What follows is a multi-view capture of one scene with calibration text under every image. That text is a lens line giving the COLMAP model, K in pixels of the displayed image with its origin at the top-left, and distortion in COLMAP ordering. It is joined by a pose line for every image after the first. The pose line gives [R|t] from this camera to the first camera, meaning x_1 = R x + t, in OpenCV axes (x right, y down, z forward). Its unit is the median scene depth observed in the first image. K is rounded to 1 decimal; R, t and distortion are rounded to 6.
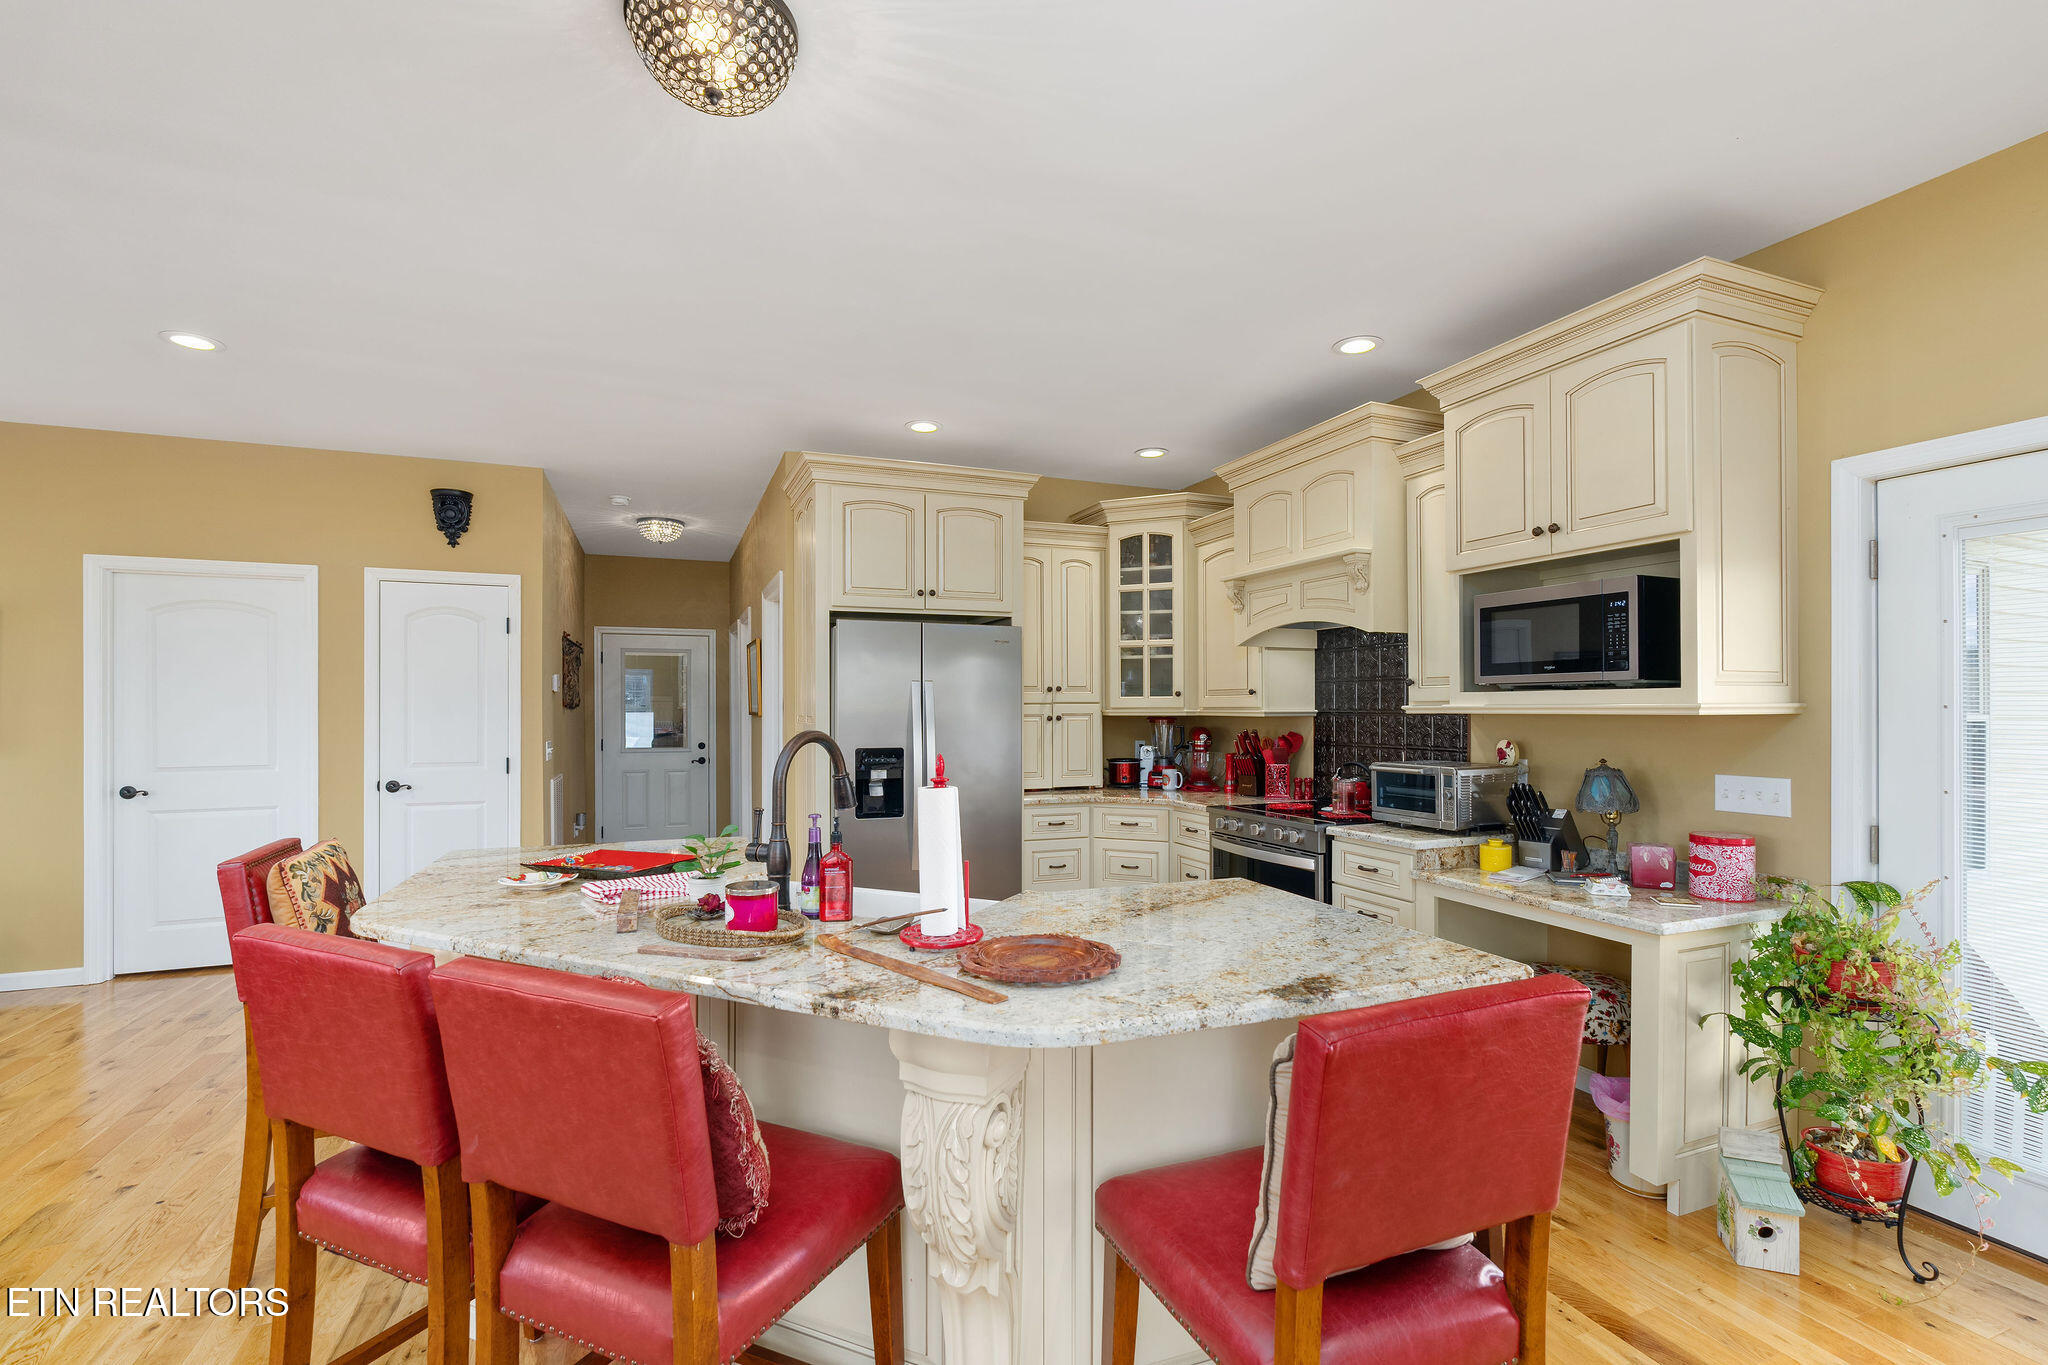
lens RADIAL K [[917.8, 0, 1028.2], [0, 917.8, 704.6], [0, 0, 1]] dist [-0.000719, -0.000215]
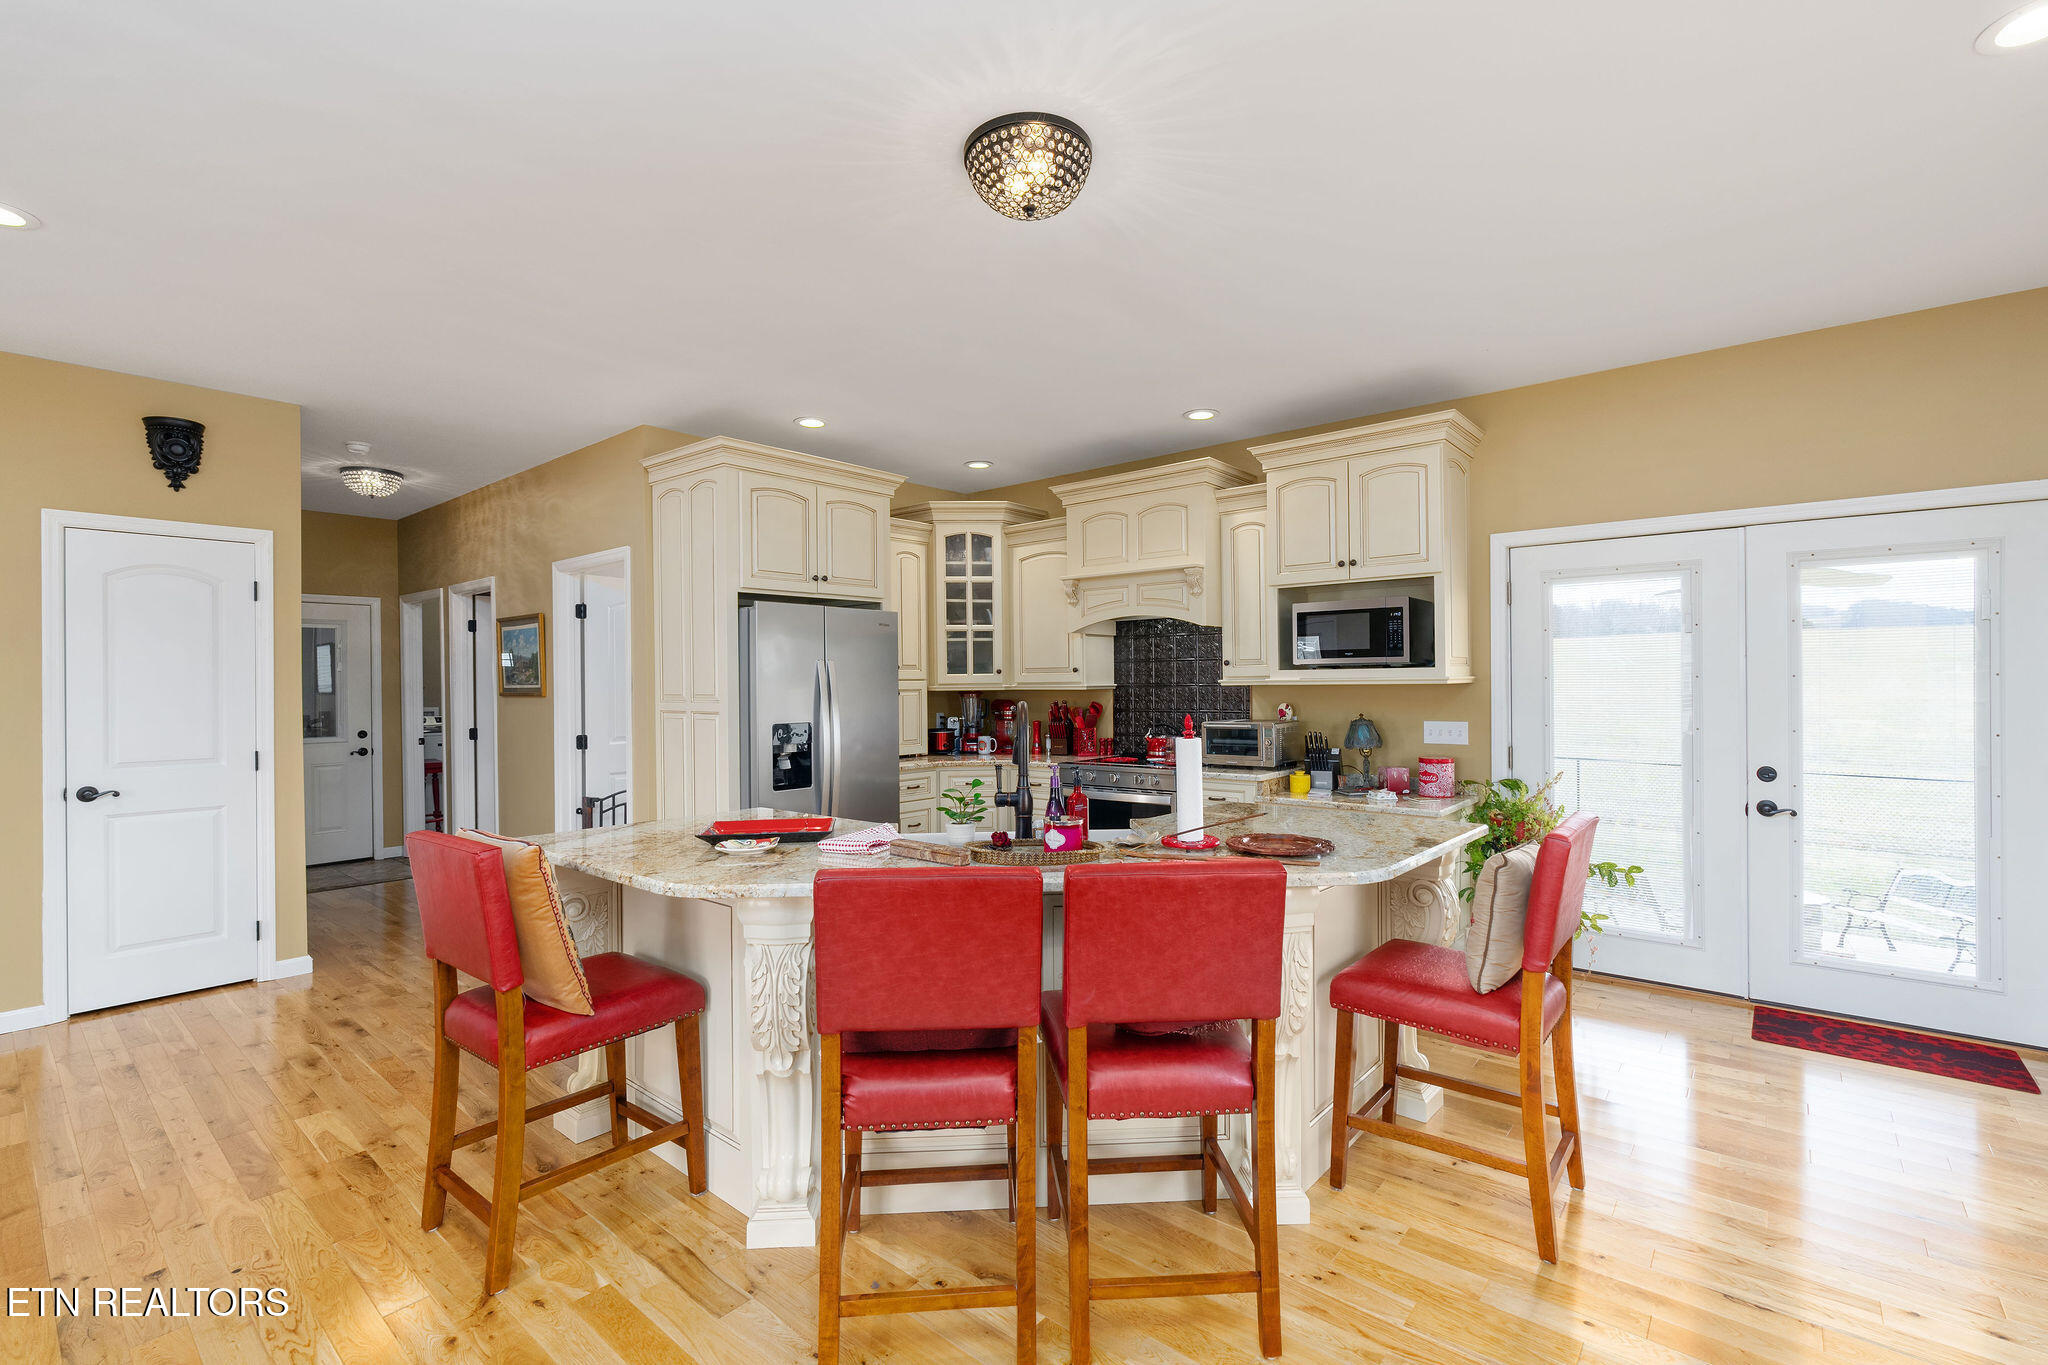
lens RADIAL K [[910.0, 0, 1024.0], [0, 910.0, 682.5], [0, 0, 1]] dist [-0.001427, -0.000045]
pose [[0.884075, -0.008559, 0.467267, -0.393893], [0.008038, 0.999963, 0.003109, -0.001200], [-0.467276, 0.001007, 0.884111, -0.052485]]
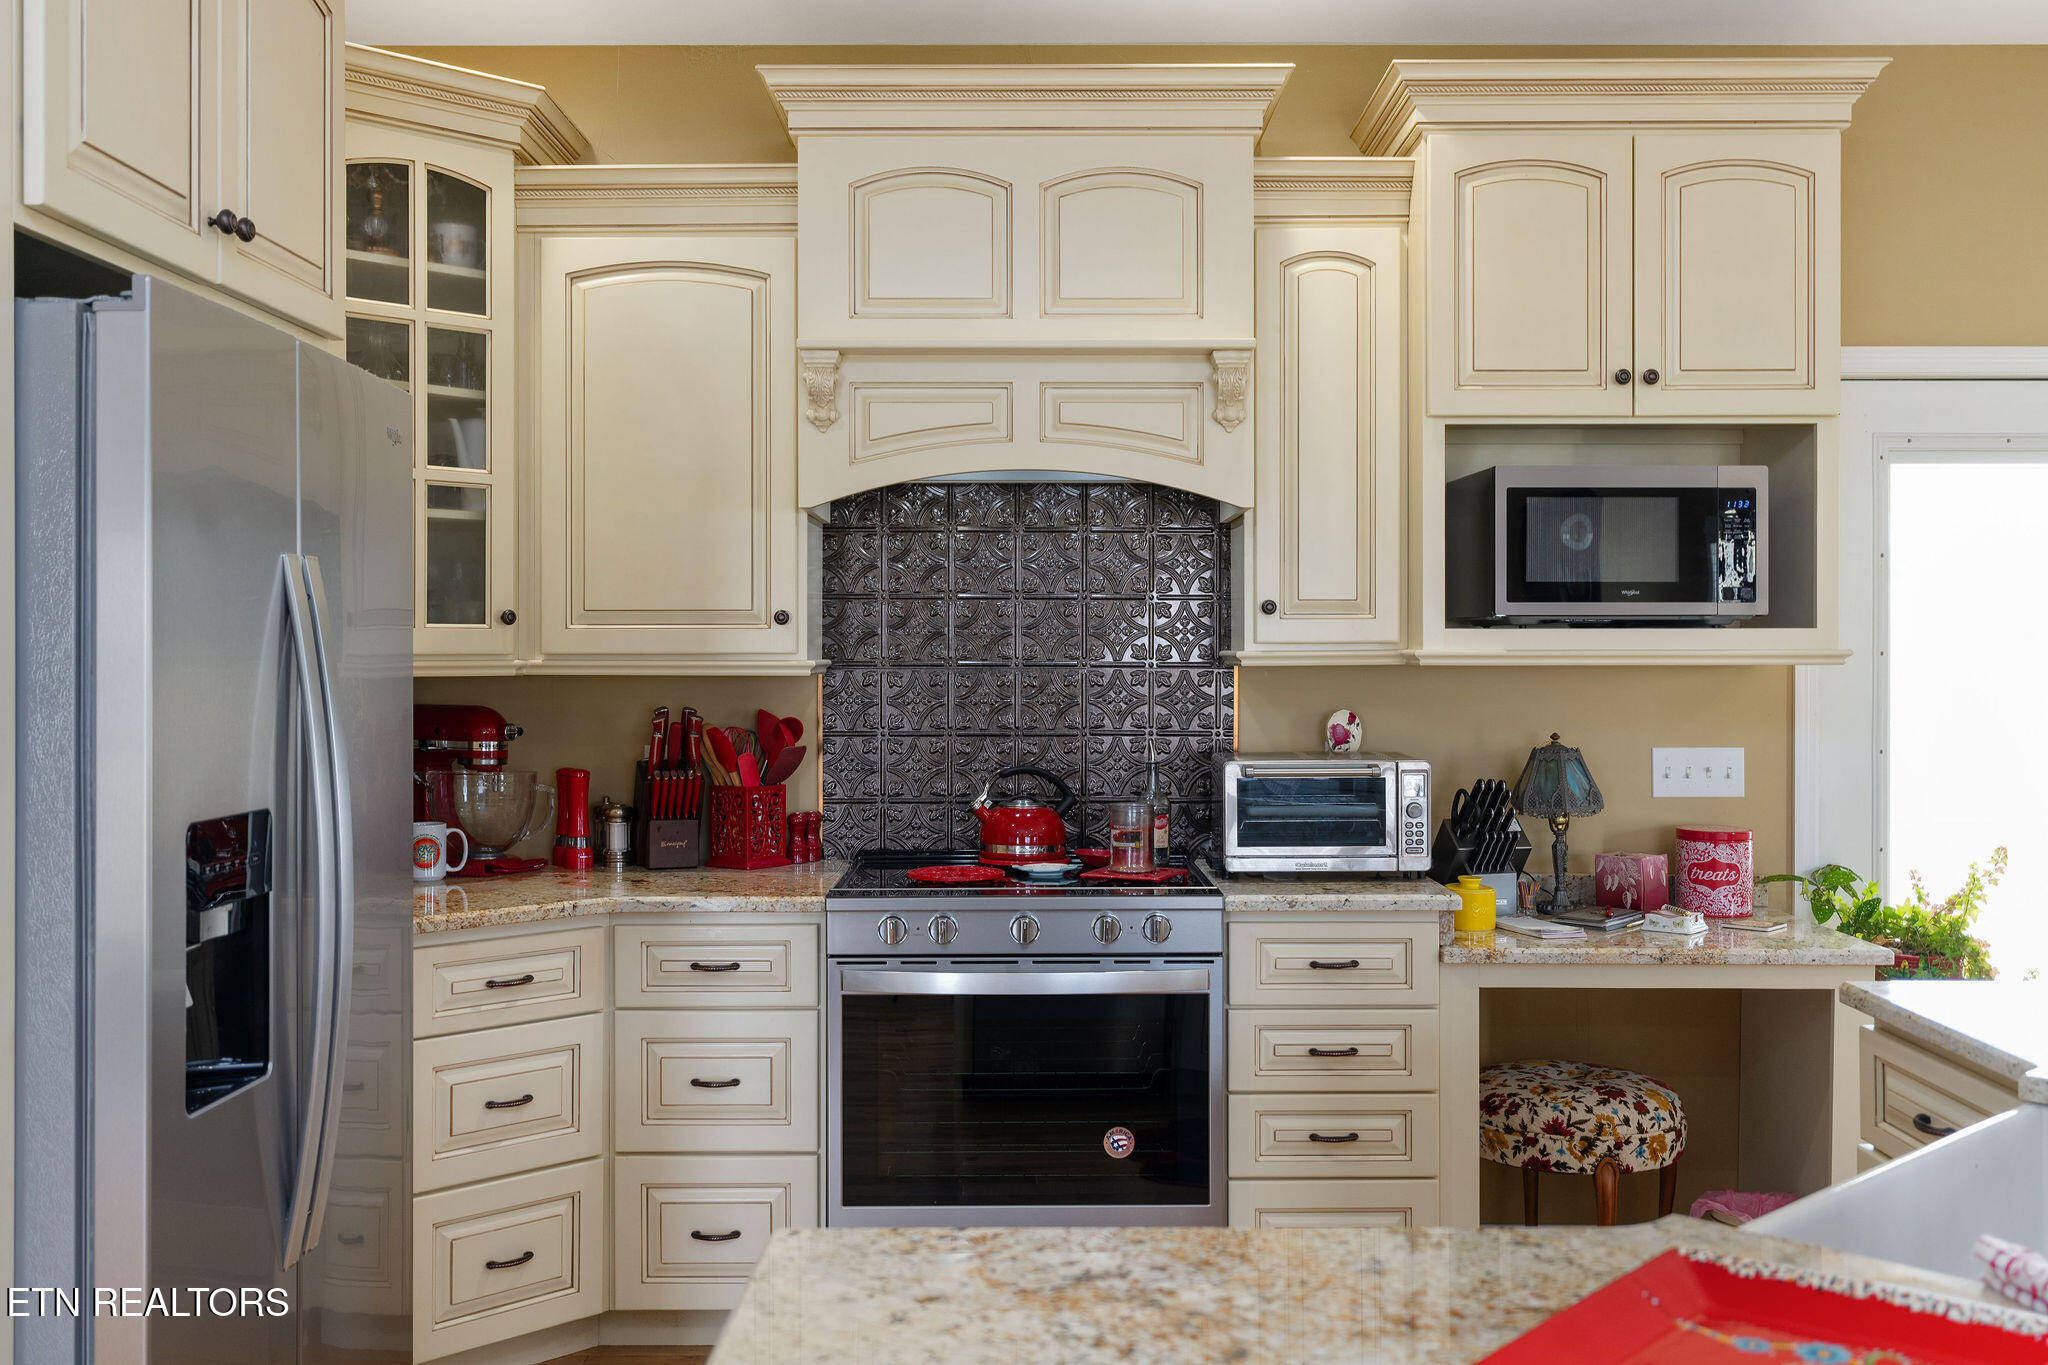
lens RADIAL K [[1993.2, 0, 1024.6], [0, 1993.2, 644.4], [0, 0, 1]] dist [0.008669, 0.003877]
pose [[0.377013, 0.000439, 0.926208, -0.566365], [-0.003497, 0.999993, 0.000950, -0.002719], [-0.926201, -0.003598, 0.377012, 0.556031]]
